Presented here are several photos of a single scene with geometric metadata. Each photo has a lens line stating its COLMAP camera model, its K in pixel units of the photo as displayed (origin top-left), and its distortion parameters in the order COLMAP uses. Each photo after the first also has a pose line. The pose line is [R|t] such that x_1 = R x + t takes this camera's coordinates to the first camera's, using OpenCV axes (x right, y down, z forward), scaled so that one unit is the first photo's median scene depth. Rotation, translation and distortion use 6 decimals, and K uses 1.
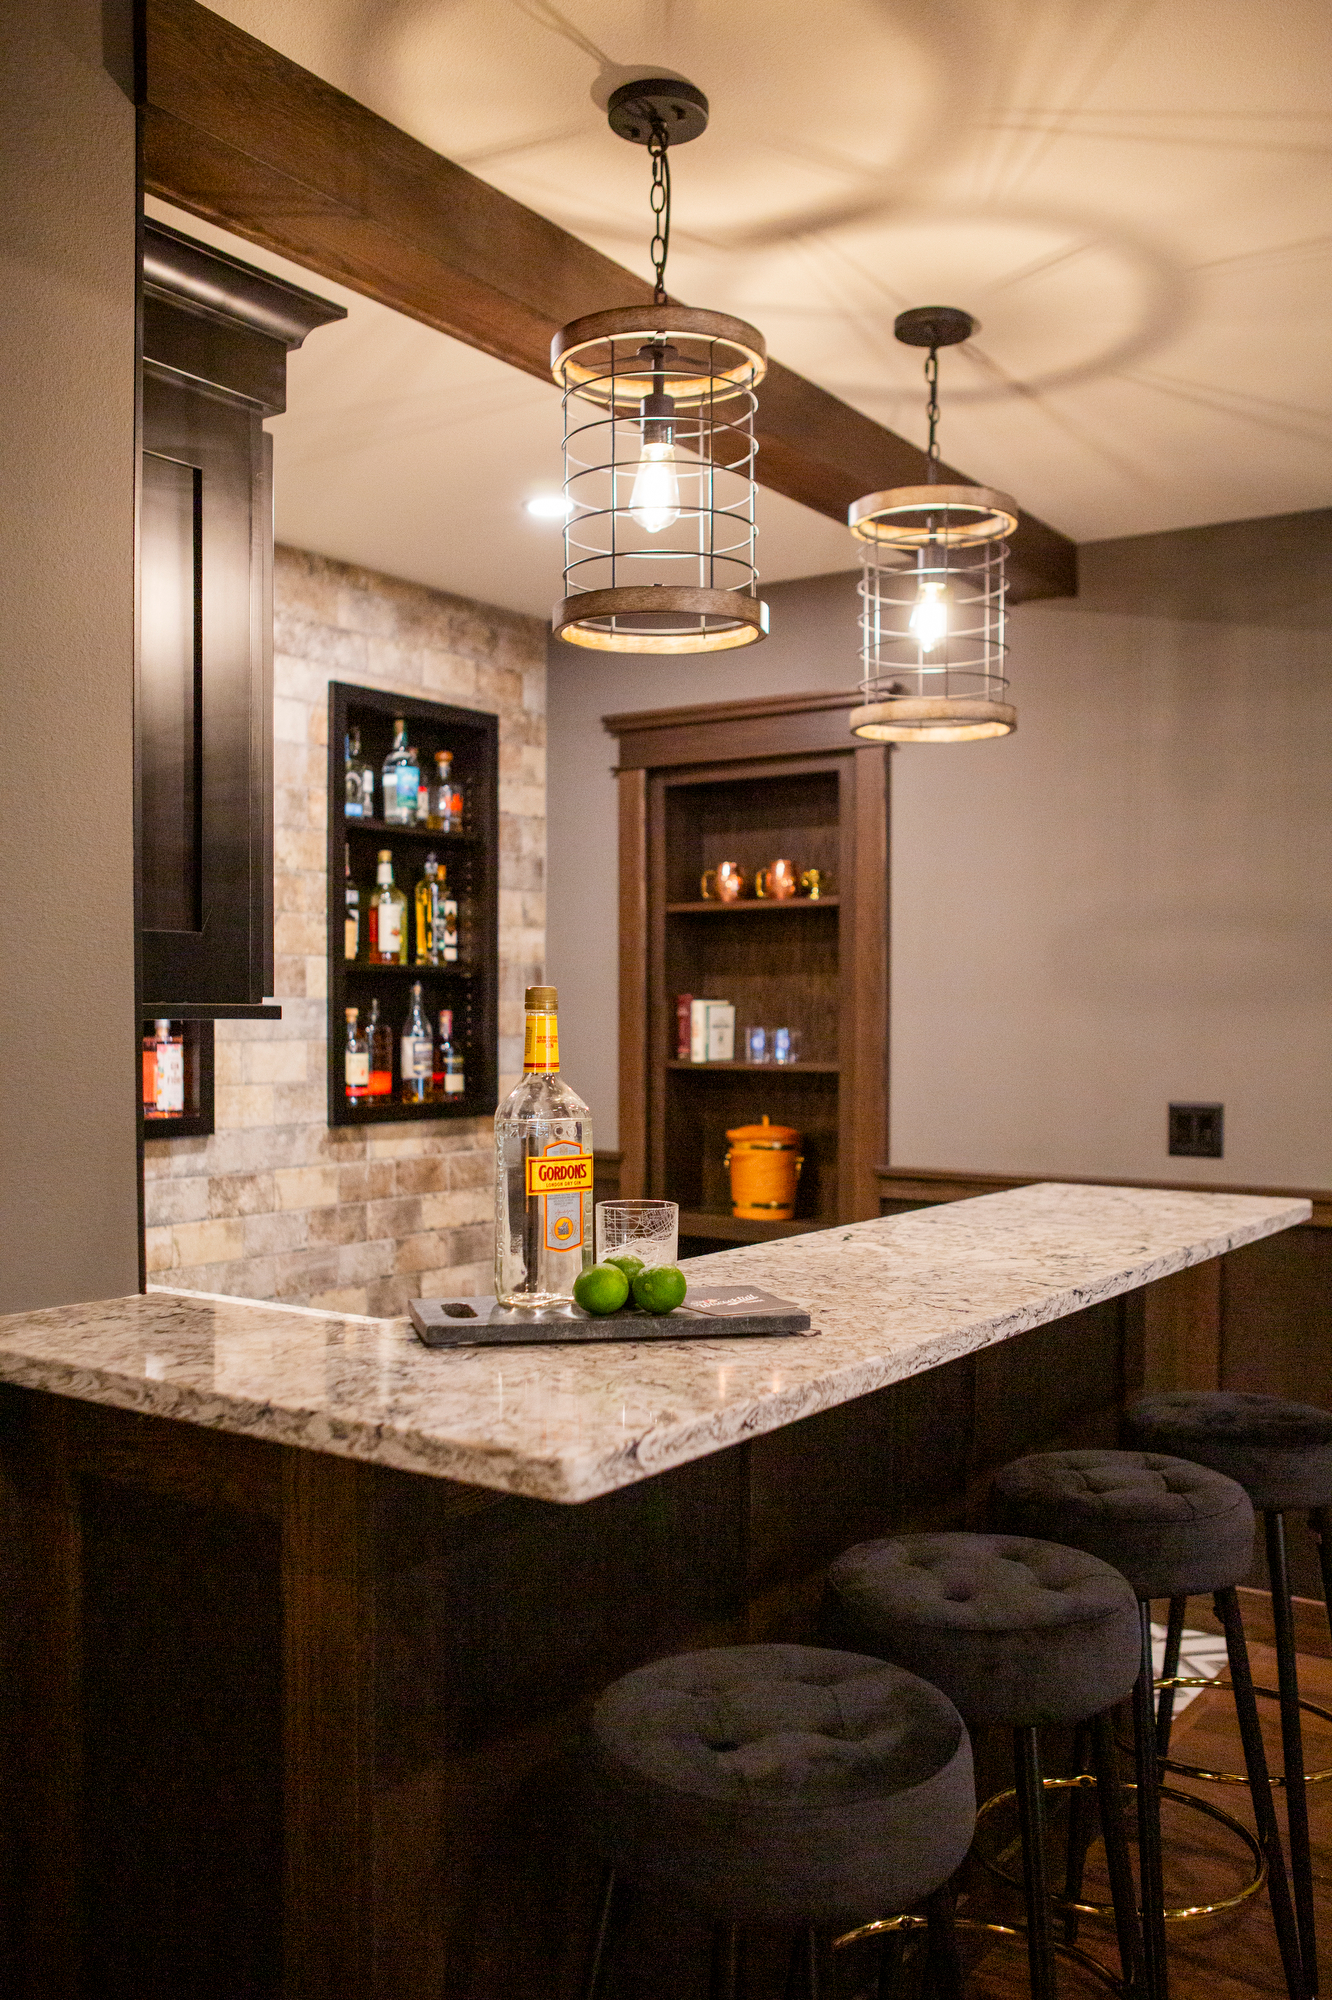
lens RADIAL K [[1709.4, 0, 658.9], [0, 1709.4, 1031.0], [0, 0, 1]] dist [-0.091948, 0.101582]
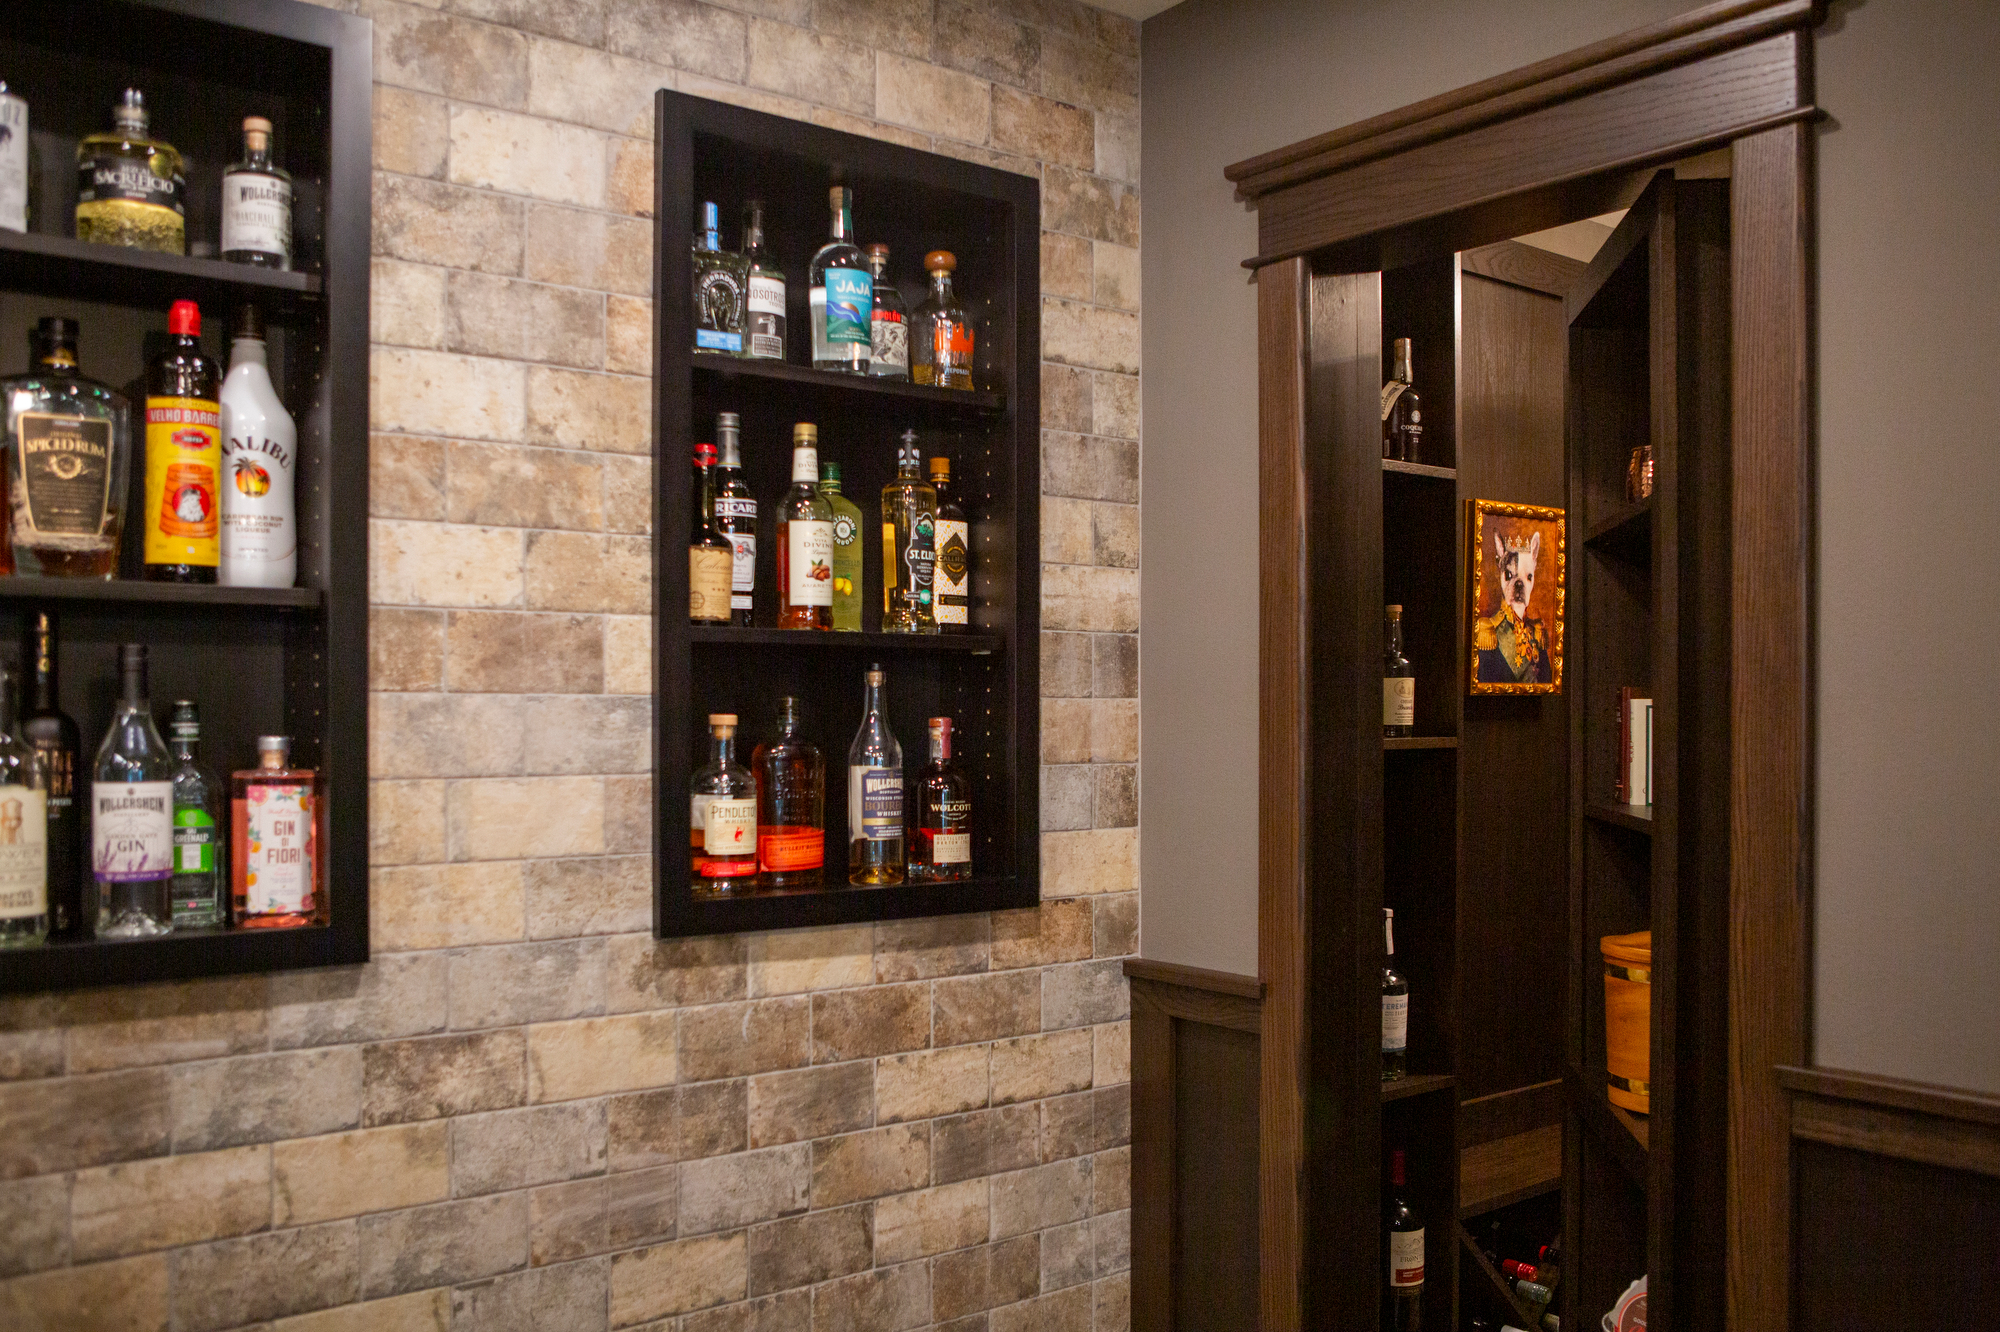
lens RADIAL K [[1709.4, 0, 1005.5], [0, 1709.4, 726.7], [0, 0, 1]] dist [-0.091948, 0.101582]
pose [[0.956630, 0.001132, -0.291305, 0.060690], [-0.002039, 0.999994, -0.002808, -0.007590], [0.291300, 0.003280, 0.956626, 0.514362]]
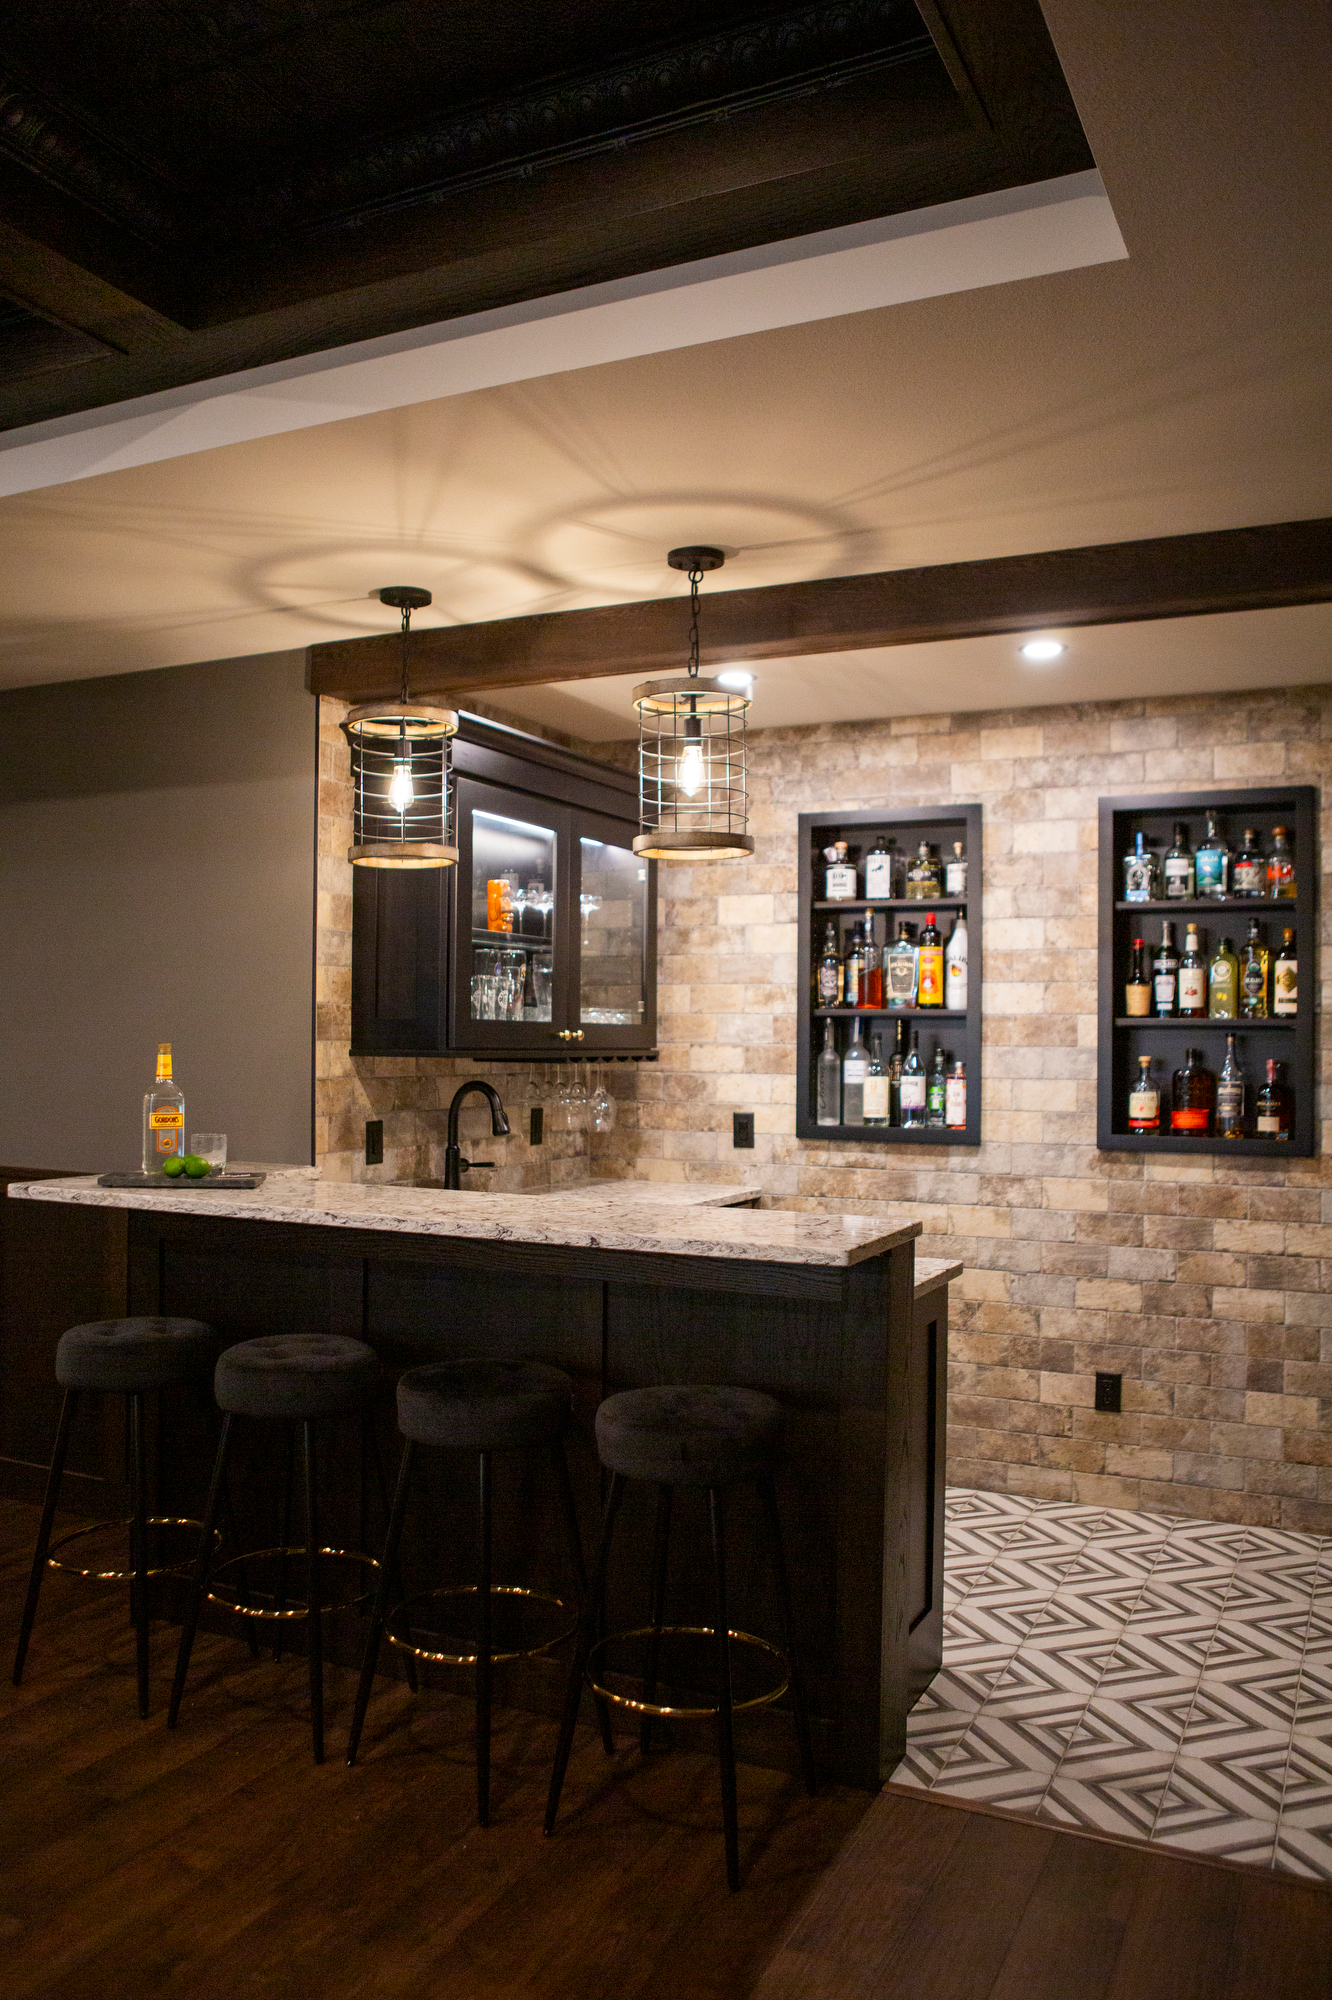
lens RADIAL K [[1528.0, 0, 666.0], [0, 1528.0, 1000.0], [0, 0, 1]] dist [-0.070704, 0.000666]
pose [[0.160661, -0.026221, -0.986661, 0.845179], [-0.020845, 0.999334, -0.029952, -0.013631], [0.986789, 0.025379, 0.160008, 0.486304]]
